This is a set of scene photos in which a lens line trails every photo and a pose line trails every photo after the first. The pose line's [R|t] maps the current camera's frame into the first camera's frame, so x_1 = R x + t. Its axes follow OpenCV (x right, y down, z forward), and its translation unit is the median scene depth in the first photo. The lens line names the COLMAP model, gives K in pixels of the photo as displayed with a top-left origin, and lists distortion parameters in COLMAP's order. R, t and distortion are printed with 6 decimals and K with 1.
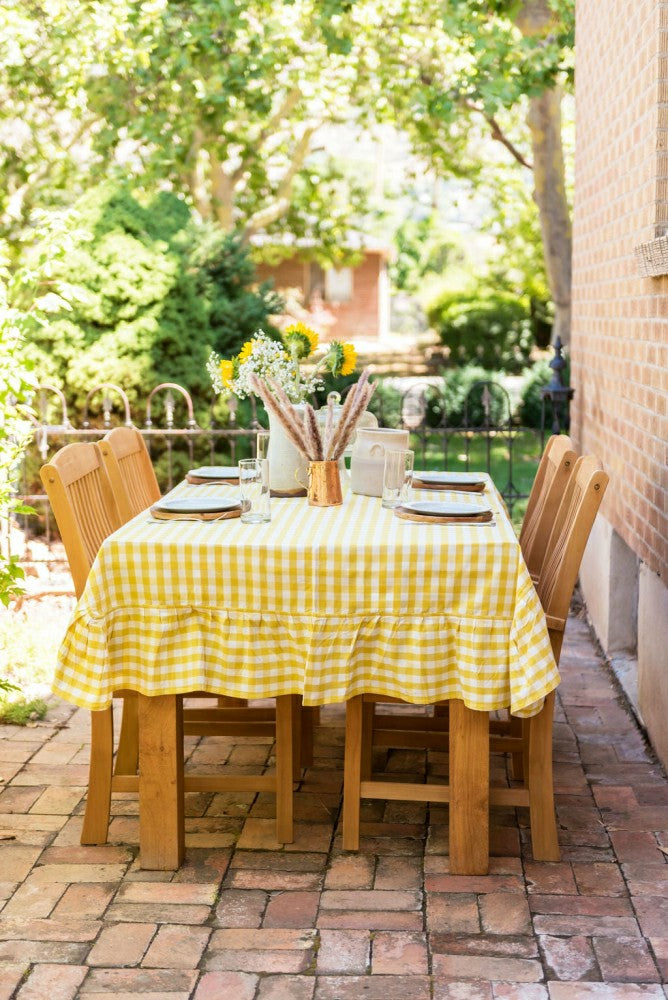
lens RADIAL K [[2018.6, 0, 334.0], [0, 2018.6, 500.0], [0, 0, 1]] dist [0.019620, -0.159858]
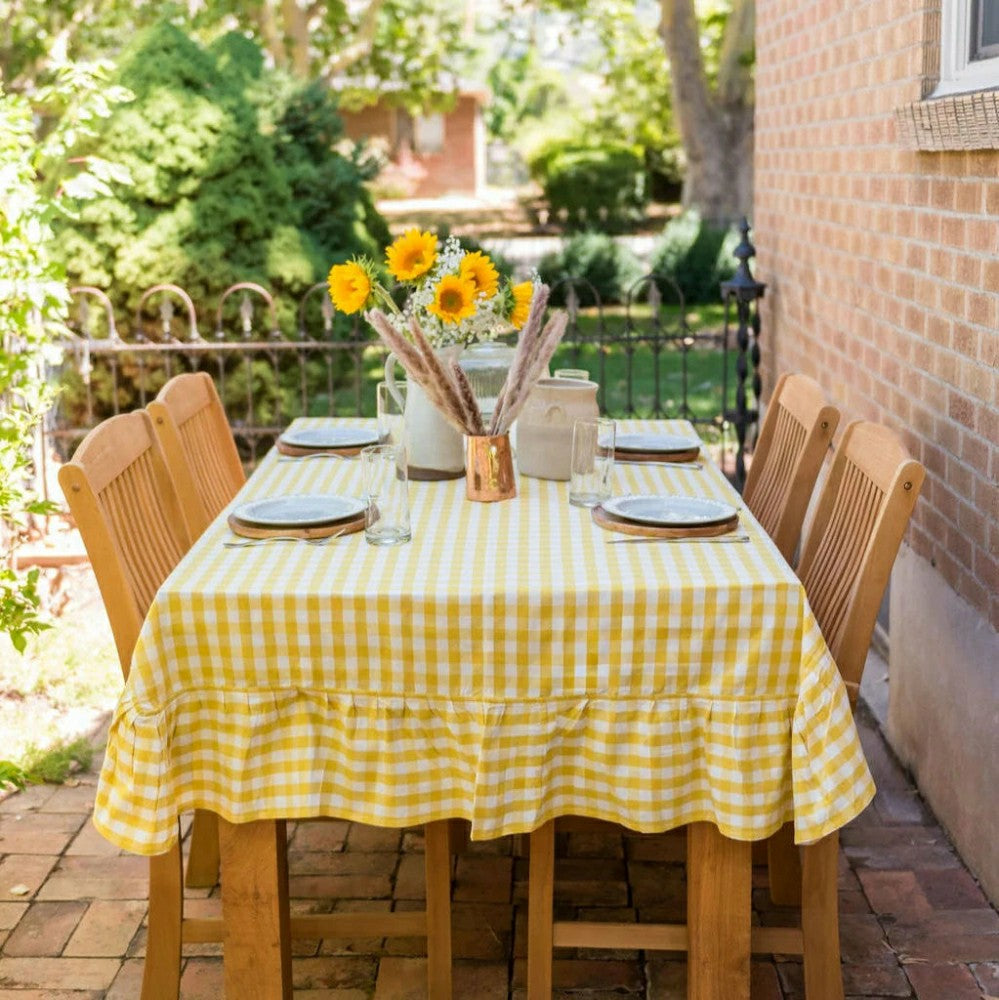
lens RADIAL K [[2039.4, 0, 499.5], [0, 2039.4, 500.0], [0, 0, 1]] dist [-0.063366, 0.376334]
pose [[0.998881, -0.020169, 0.042779, -0.025281], [0.016783, 0.996805, 0.078084, -0.044880], [-0.044217, -0.077279, 0.996029, 0.274494]]
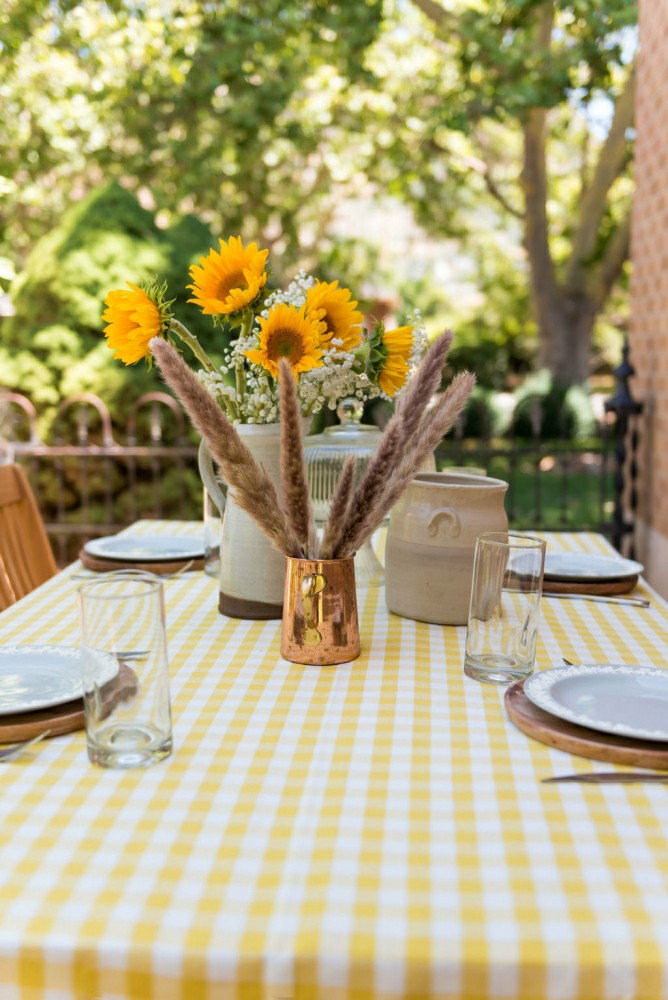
lens RADIAL K [[1212.6, 0, 334.0], [0, 1212.6, 500.0], [0, 0, 1]] dist [-0.001249, 0.007965]
pose [[0.999882, 0.004980, -0.014508, 0.000338], [-0.004683, 0.999781, 0.020421, -0.032056], [0.014607, -0.020350, 0.999686, 0.650862]]
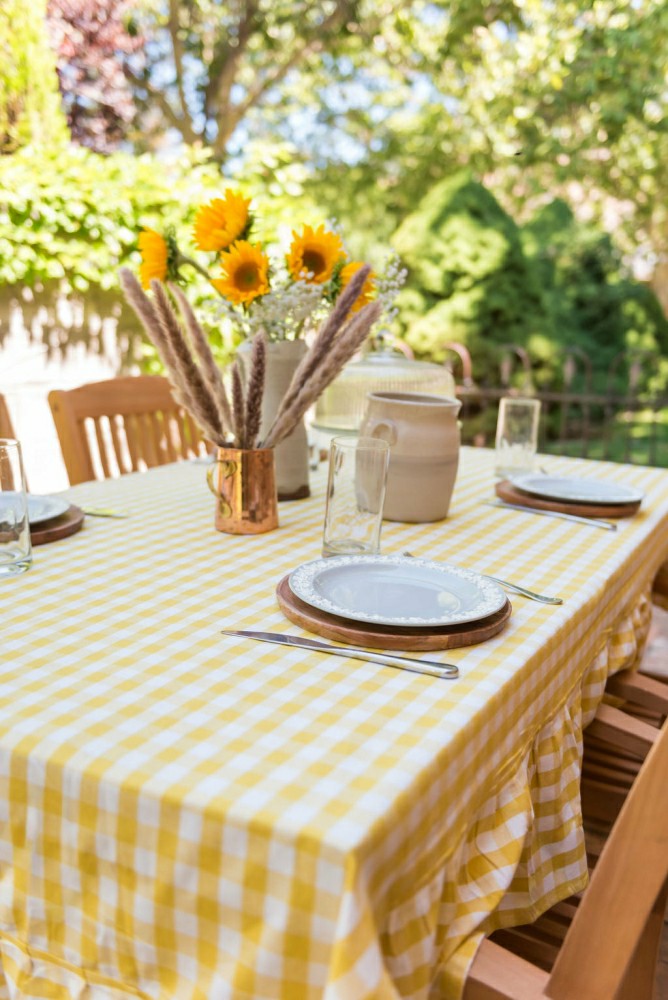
lens RADIAL K [[955.9, 0, 313.8], [0, 955.9, 501.7], [0, 0, 1]] dist [0.004632, 0.002281]
pose [[0.893569, 0.107141, -0.435952, 0.105287], [-0.070110, 0.992493, 0.100214, -0.027666], [0.443417, -0.058983, 0.894373, 0.686204]]
